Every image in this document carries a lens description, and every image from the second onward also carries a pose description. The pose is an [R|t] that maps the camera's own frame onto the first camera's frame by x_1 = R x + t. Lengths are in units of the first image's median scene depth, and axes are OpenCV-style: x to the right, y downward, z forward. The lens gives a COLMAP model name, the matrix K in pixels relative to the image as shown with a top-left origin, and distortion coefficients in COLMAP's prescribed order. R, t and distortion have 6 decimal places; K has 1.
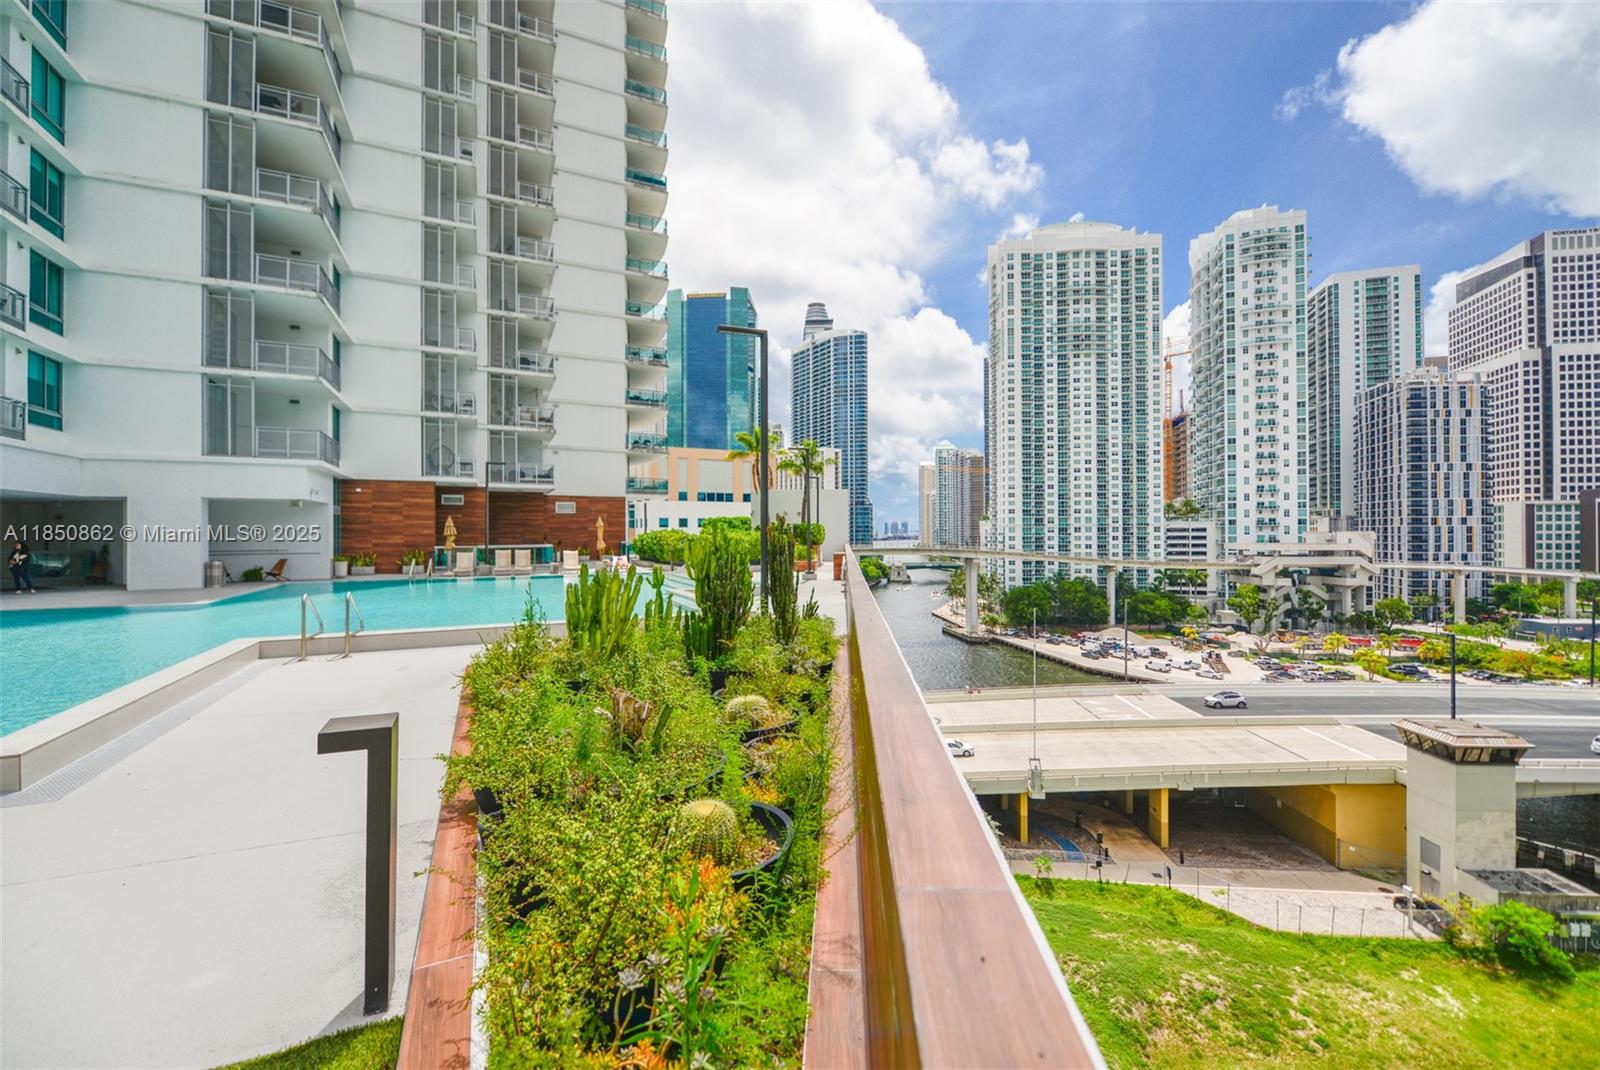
lens RADIAL K [[631.9, 0, 795.7], [0, 631.9, 530.2], [0, 0, 1]] dist [0.000406, -0.000237]
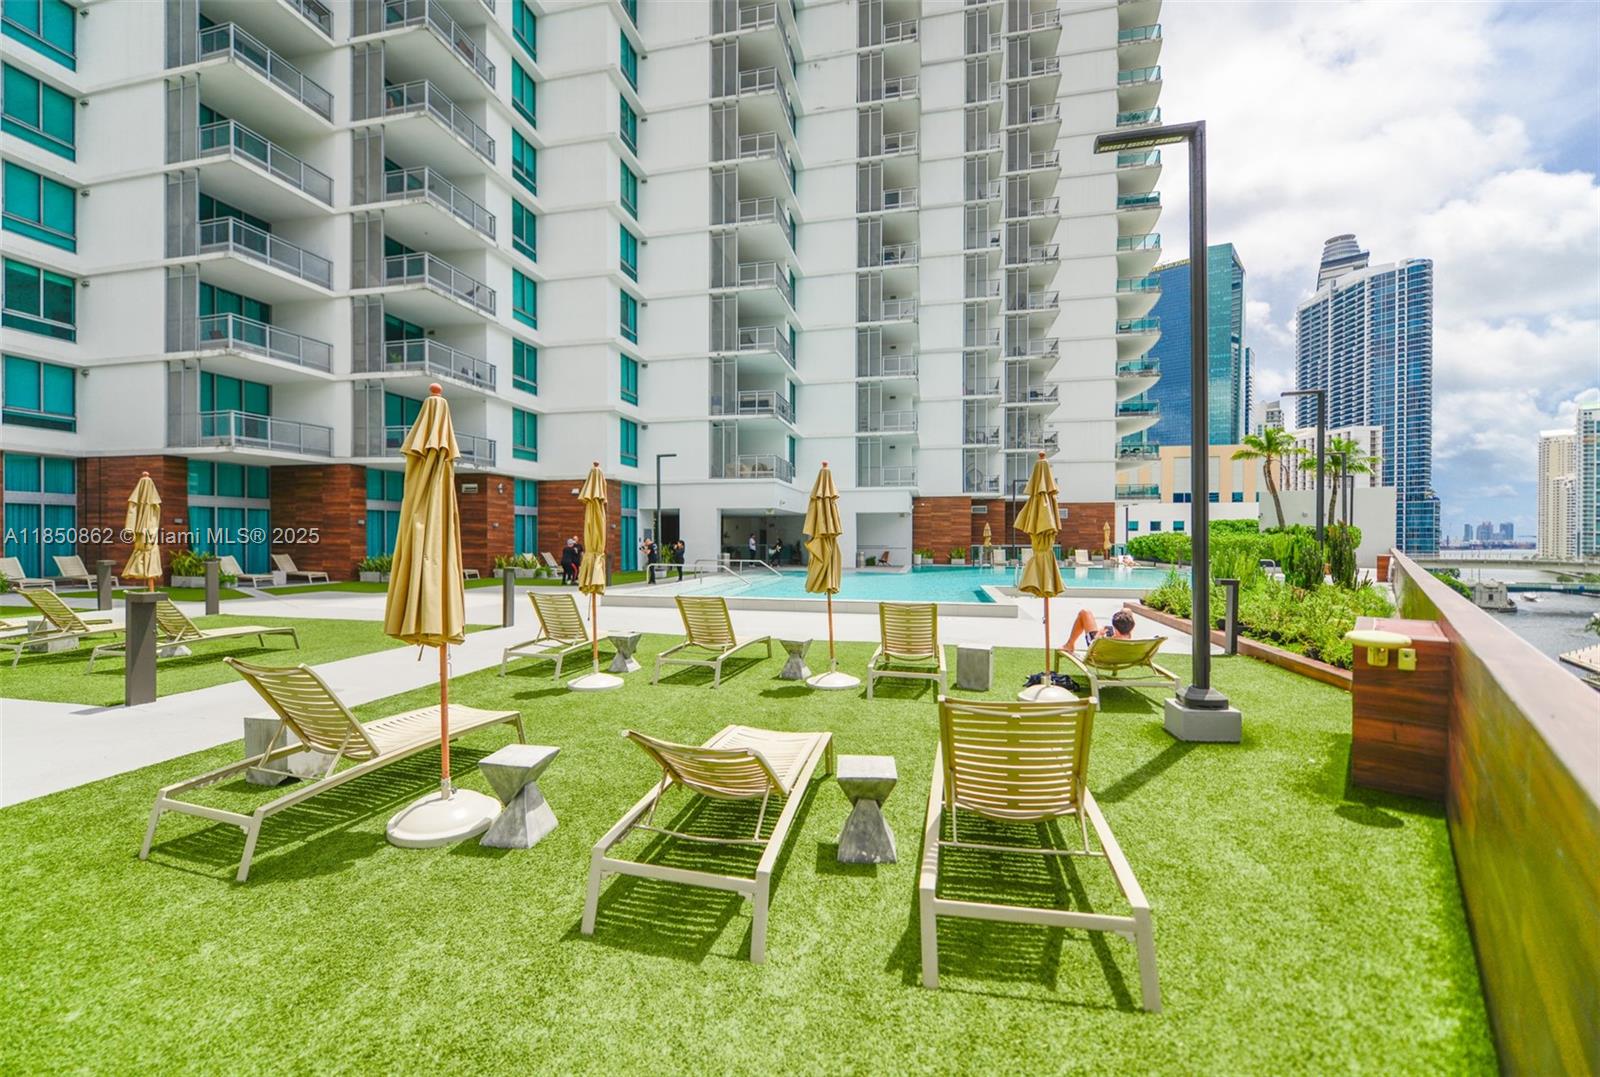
lens RADIAL K [[638.5, 0, 800.0], [0, 638.5, 538.5], [0, 0, 1]] dist [0.015043, -0.007924]
pose [[0.788555, 0.006563, -0.614929, -0.019943], [-0.002151, 0.999966, 0.007915, 0.001510], [0.614960, -0.004919, 0.788543, -0.215363]]
